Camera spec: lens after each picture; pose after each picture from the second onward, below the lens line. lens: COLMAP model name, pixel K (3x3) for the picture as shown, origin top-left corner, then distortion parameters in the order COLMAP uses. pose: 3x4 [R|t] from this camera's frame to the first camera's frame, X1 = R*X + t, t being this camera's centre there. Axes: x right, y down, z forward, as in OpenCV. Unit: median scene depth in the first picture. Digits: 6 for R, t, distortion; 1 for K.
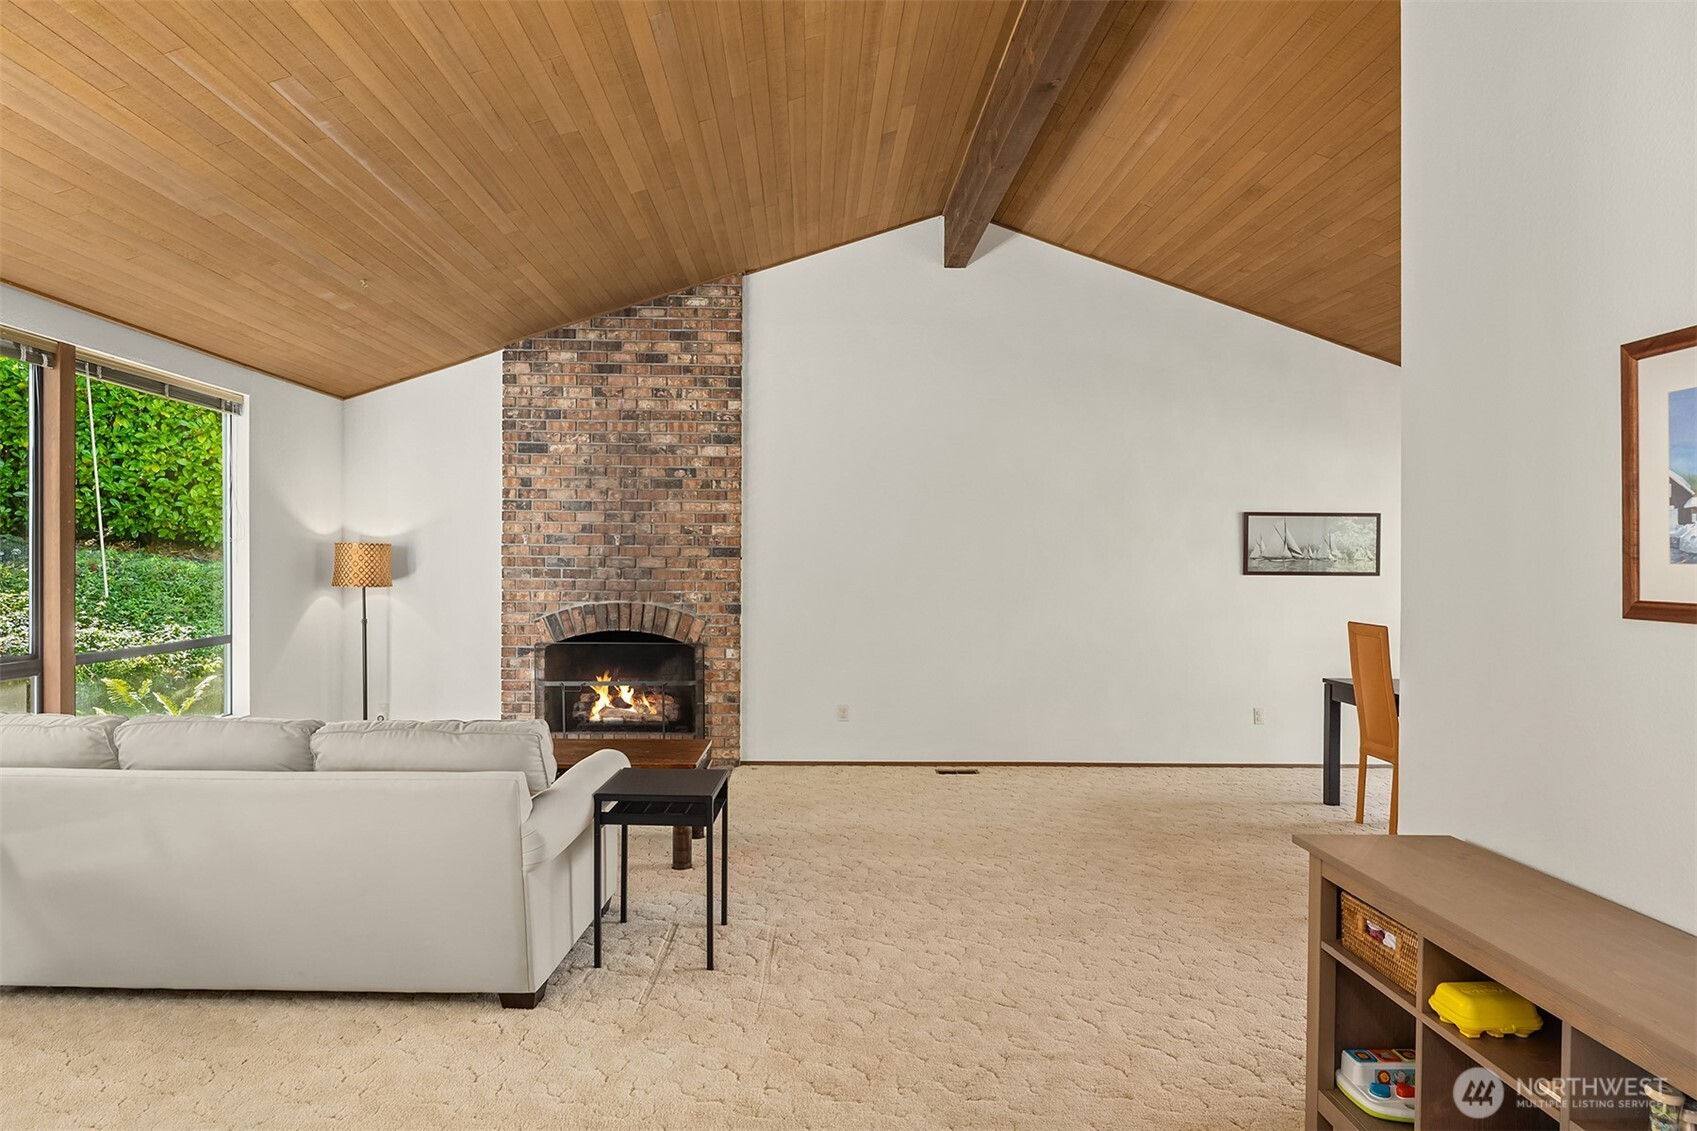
lens RADIAL K [[950.0, 0, 848.5], [0, 950.0, 565.5], [0, 0, 1]] dist [-0.035894, 0.000018]
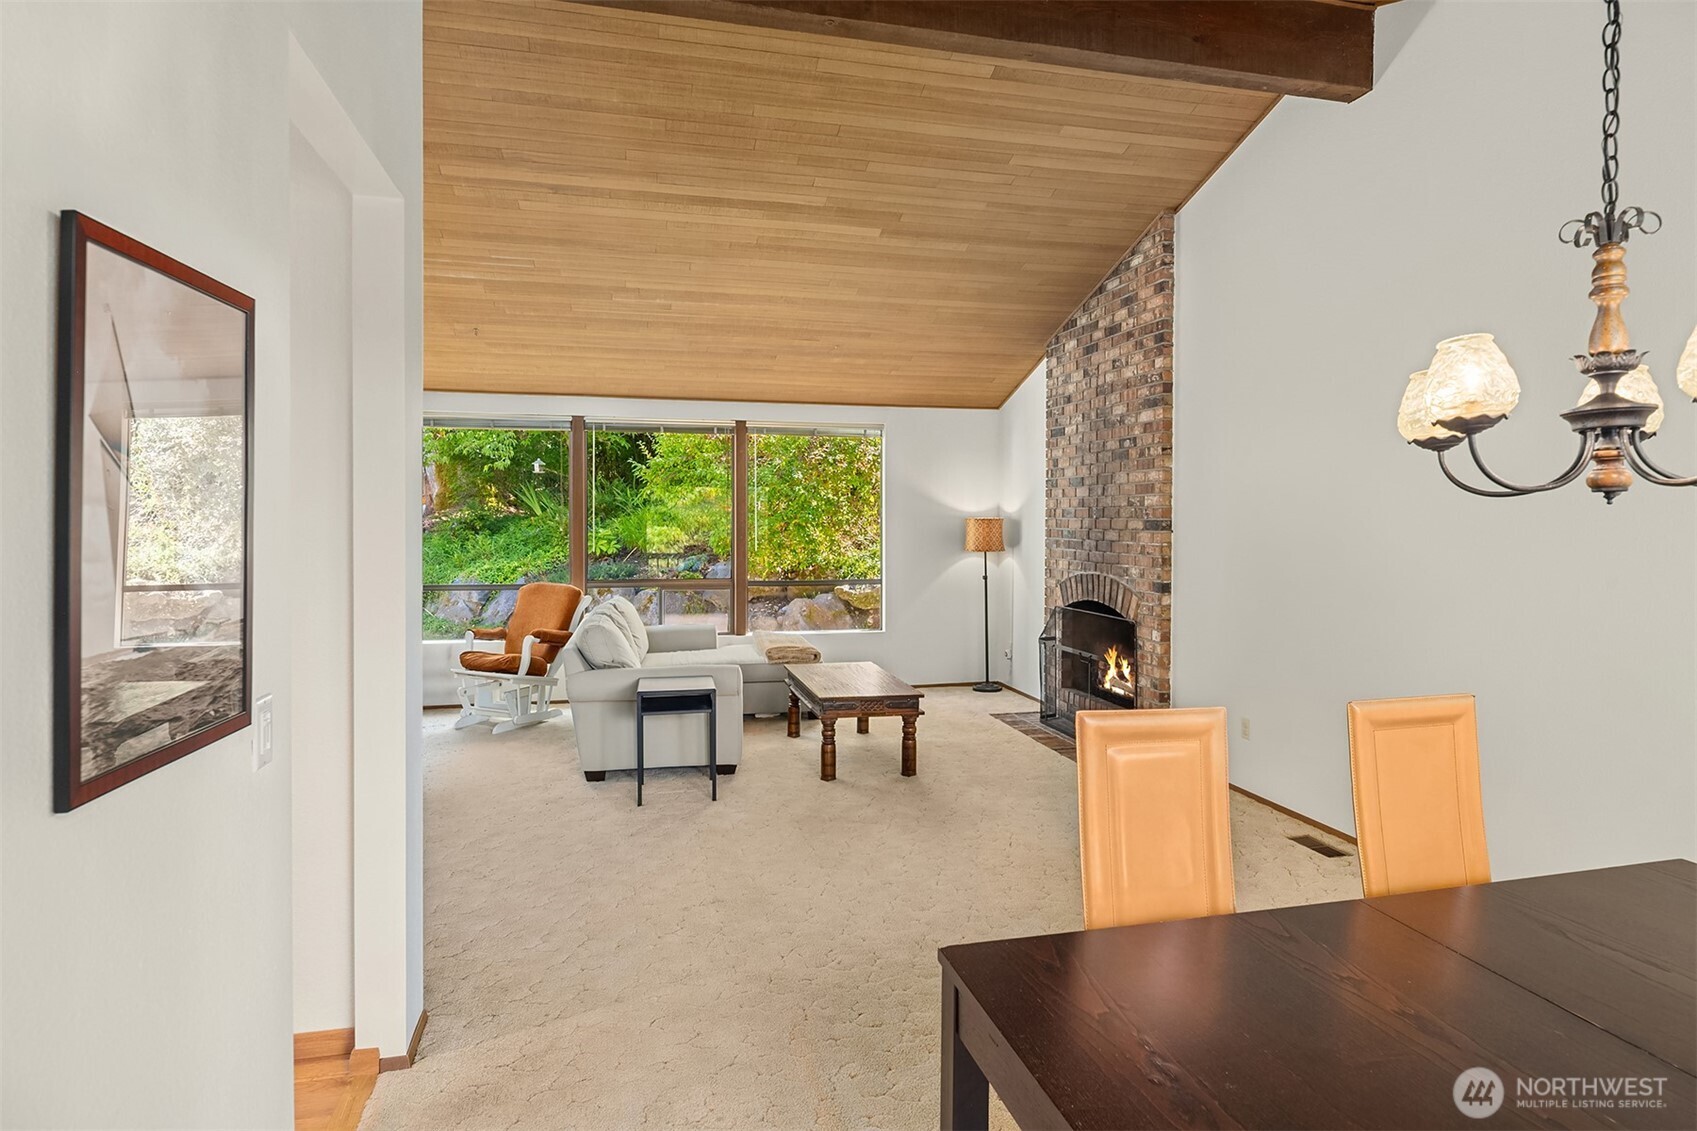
lens RADIAL K [[945.1, 0, 844.9], [0, 945.1, 537.0], [0, 0, 1]] dist [0.000982, 0.000034]
pose [[0.205289, 0.009666, -0.978654, 0.707260], [-0.018229, 0.999816, 0.006051, -0.002362], [0.978532, 0.016597, 0.205427, 0.522974]]
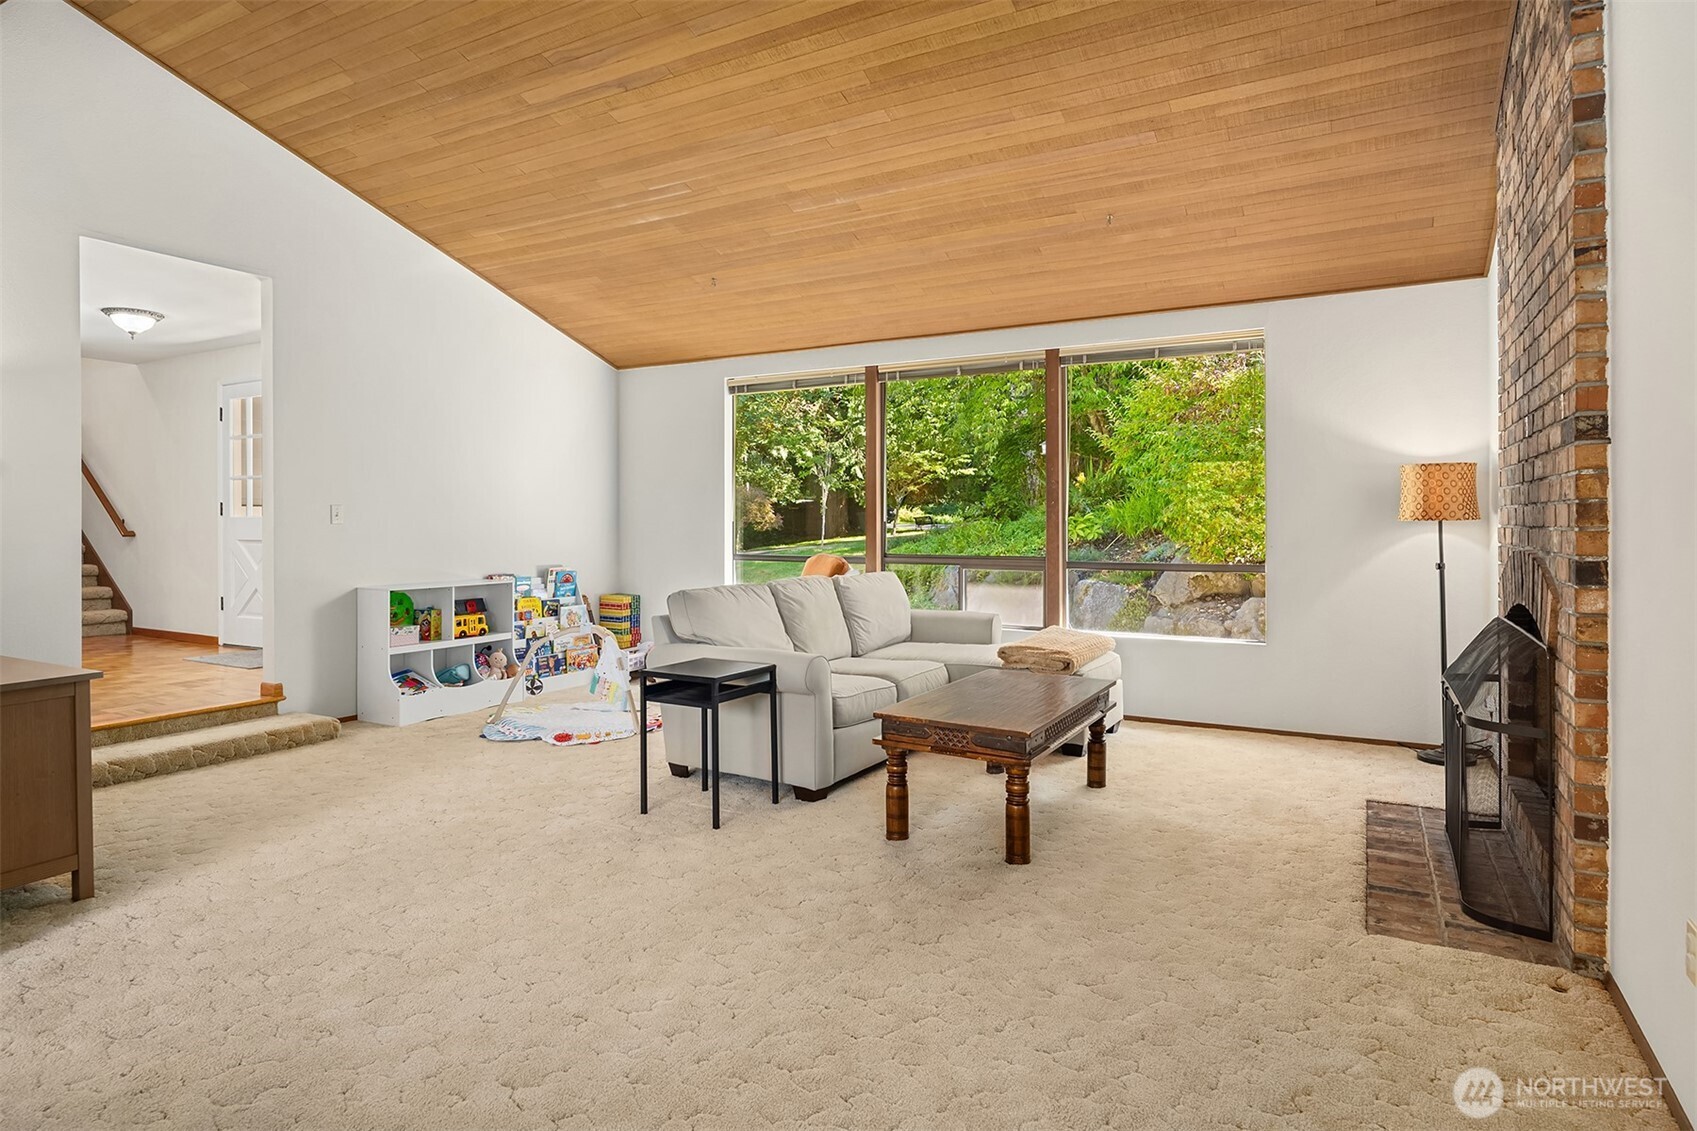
lens RADIAL K [[936.8, 0, 847.2], [0, 936.8, 527.8], [0, 0, 1]] dist [-0.004246, -0.001552]
pose [[-0.521906, -0.007445, -0.852970, 0.367963], [-0.021503, 0.999759, 0.004431, 0.033051], [0.852732, 0.020654, -0.521940, 0.955985]]
